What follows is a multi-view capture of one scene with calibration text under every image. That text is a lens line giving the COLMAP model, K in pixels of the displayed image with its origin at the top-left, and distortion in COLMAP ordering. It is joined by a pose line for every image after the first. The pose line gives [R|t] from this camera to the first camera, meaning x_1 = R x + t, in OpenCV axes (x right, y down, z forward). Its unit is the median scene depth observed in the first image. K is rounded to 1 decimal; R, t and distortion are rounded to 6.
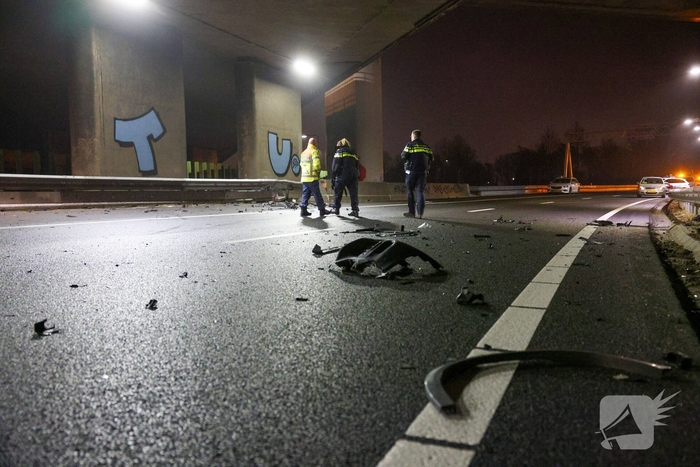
lens RADIAL K [[1346.3, 0, 350.0], [0, 1346.3, 233.5], [0, 0, 1]] dist [-0.006817, -0.338694]
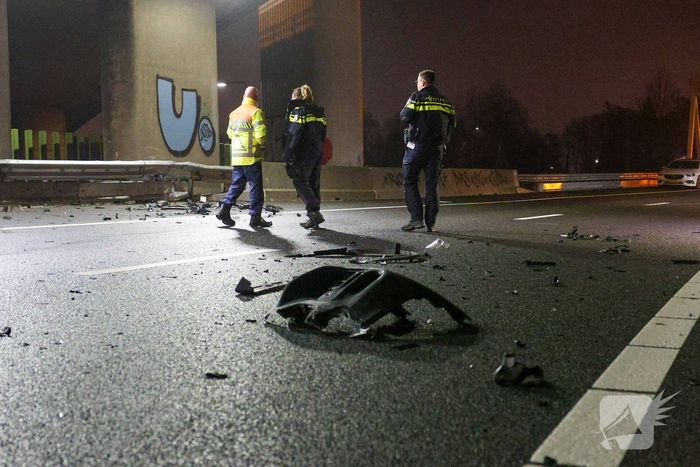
lens RADIAL K [[1346.3, 0, 350.0], [0, 1346.3, 233.5], [0, 0, 1]] dist [-0.006817, -0.338694]
pose [[0.997275, 0.002557, 0.073733, -0.021969], [-0.001228, 0.999836, -0.018069, -0.000168], [-0.073768, 0.017929, 0.997114, 0.440217]]
